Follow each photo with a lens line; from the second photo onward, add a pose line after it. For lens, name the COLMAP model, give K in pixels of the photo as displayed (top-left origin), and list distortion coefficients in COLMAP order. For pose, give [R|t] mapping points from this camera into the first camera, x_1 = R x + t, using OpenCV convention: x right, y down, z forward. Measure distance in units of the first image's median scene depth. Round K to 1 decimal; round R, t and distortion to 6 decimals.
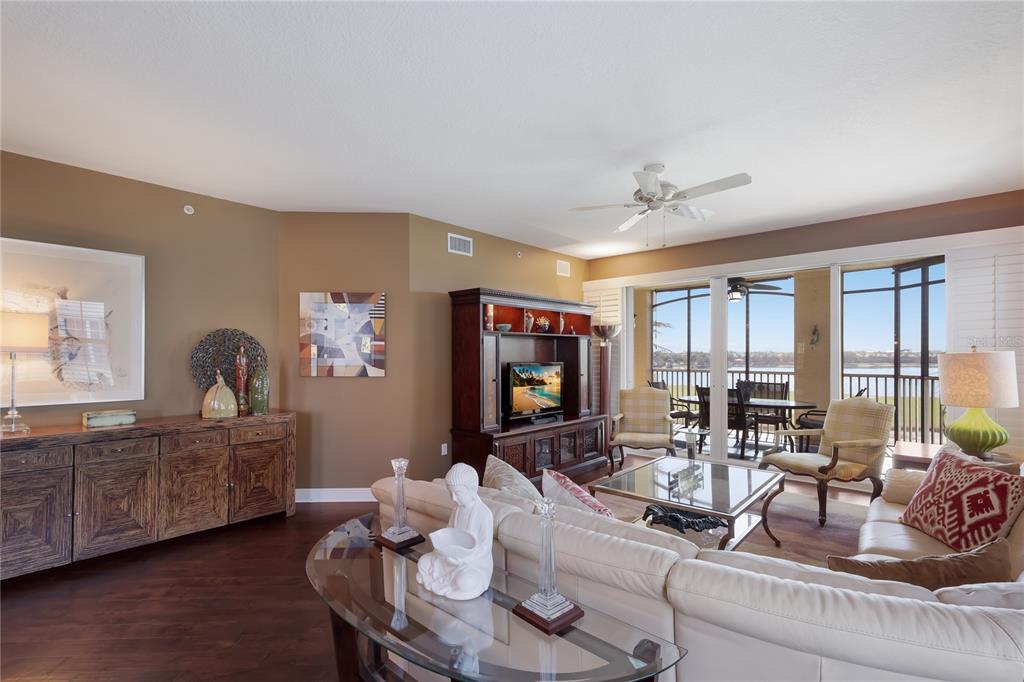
lens RADIAL K [[466.1, 0, 506.1], [0, 466.1, 352.7], [0, 0, 1]] dist [0.015855, -0.000035]
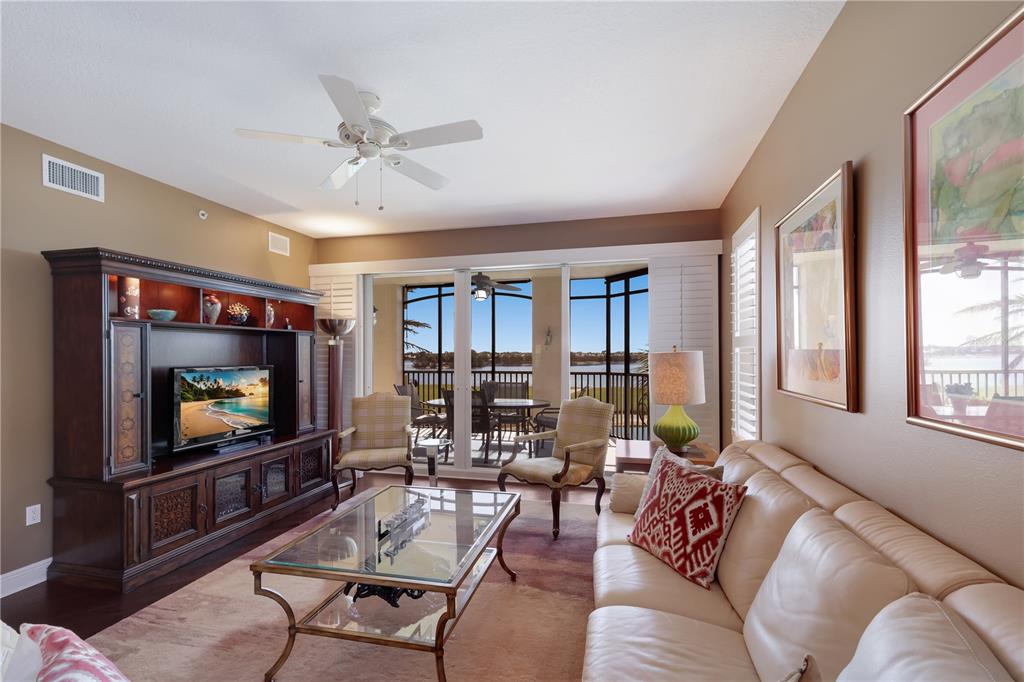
lens RADIAL K [[466.1, 0, 506.1], [0, 466.1, 352.7], [0, 0, 1]] dist [0.015855, -0.000035]
pose [[0.881453, -0.000287, 0.472272, 0.106042], [0.000787, 0.999999, -0.000861, 0.000922], [-0.472272, 0.001130, 0.881452, 0.164728]]
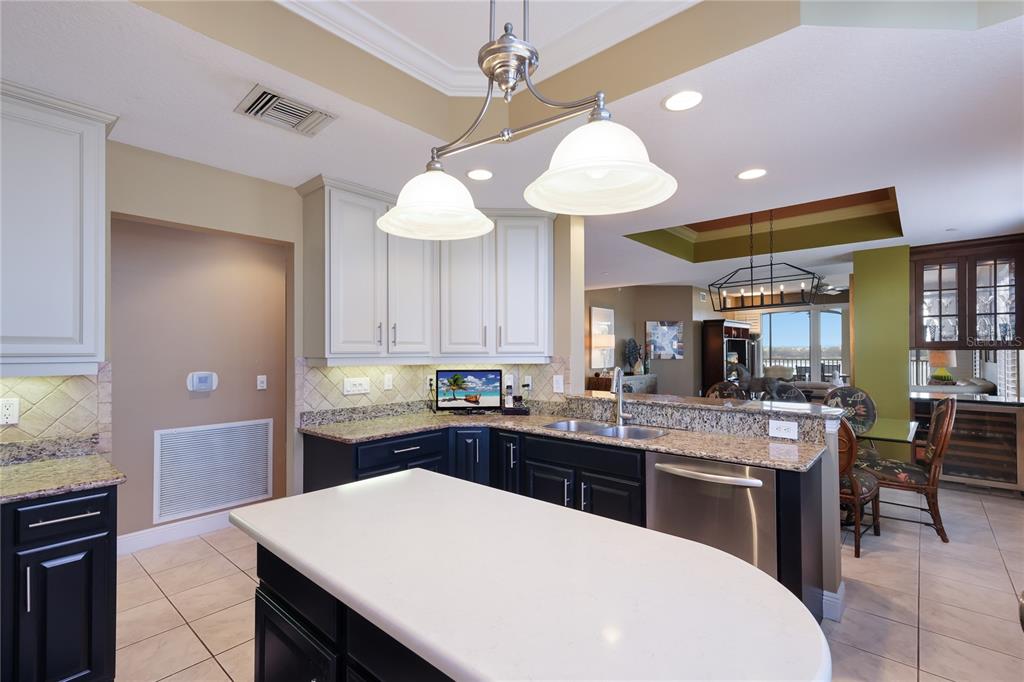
lens RADIAL K [[466.1, 0, 506.1], [0, 466.1, 352.7], [0, 0, 1]] dist [0.015855, -0.000035]
pose [[0.999677, -0.000120, 0.025412, -0.977764], [-0.000254, 0.999892, 0.014728, -0.009388], [-0.025411, -0.014730, 0.999569, -1.017932]]
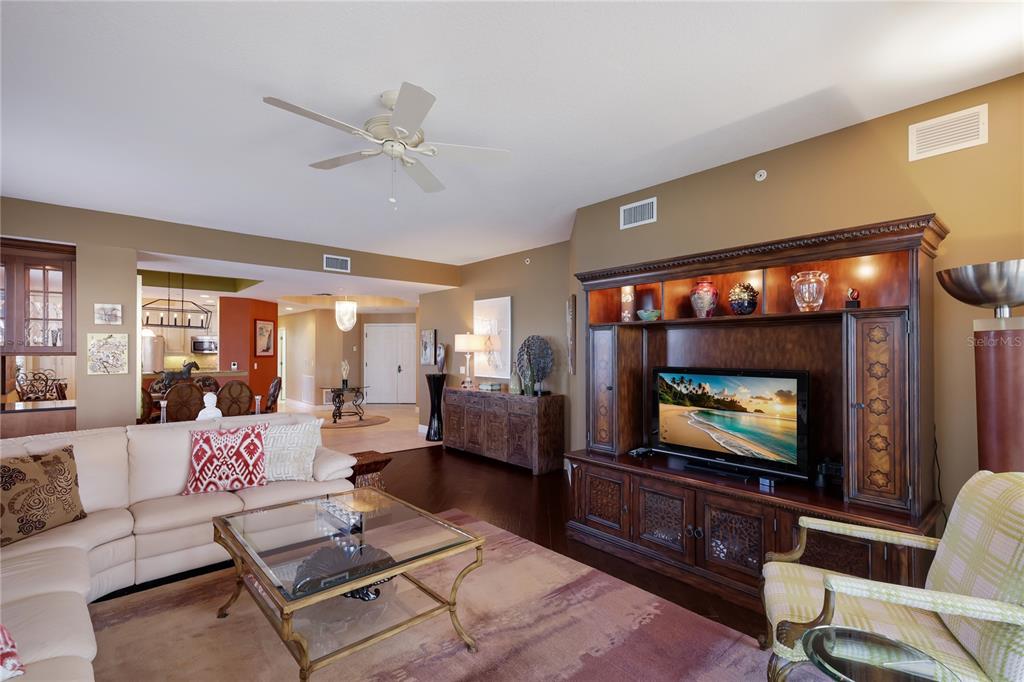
lens RADIAL K [[466.1, 0, 506.1], [0, 466.1, 352.7], [0, 0, 1]] dist [0.015855, -0.000035]
pose [[-0.101778, 0.001450, -0.994806, 0.670991], [0.001222, 0.999998, 0.001332, 0.000274], [0.994806, -0.001080, -0.101779, 0.820099]]
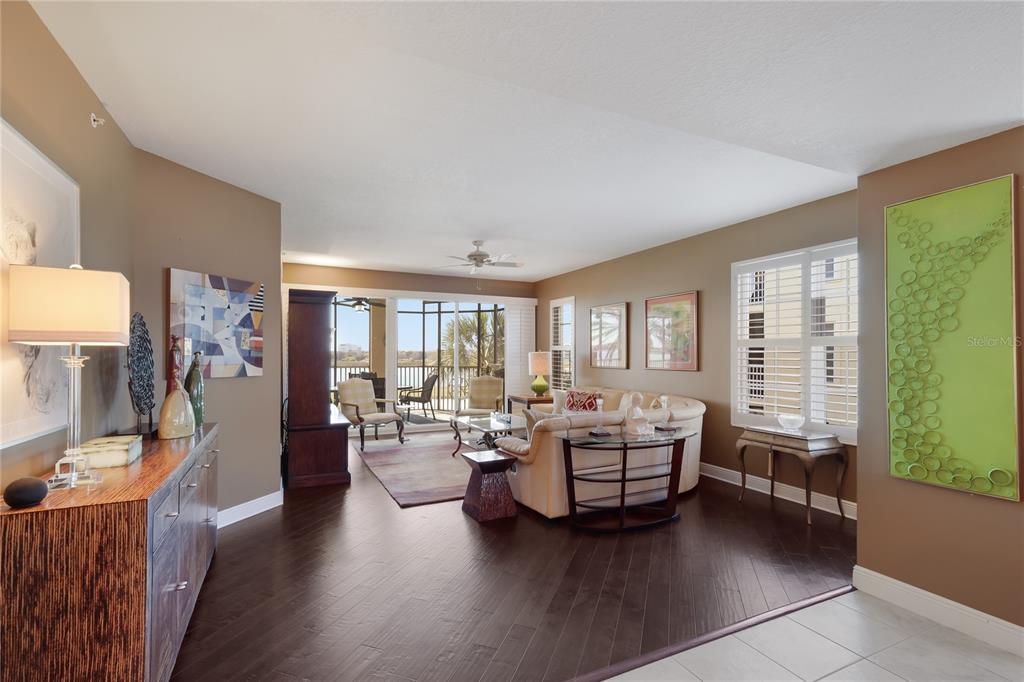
lens RADIAL K [[471.7, 0, 512.0], [0, 471.7, 341.0], [0, 0, 1]] dist [-0.000536, -0.000098]
pose [[0.357151, 0.028243, 0.933619, -0.799798], [-0.007666, 0.999598, -0.027307, 0.004146], [-0.934015, 0.002596, 0.357224, 0.177739]]
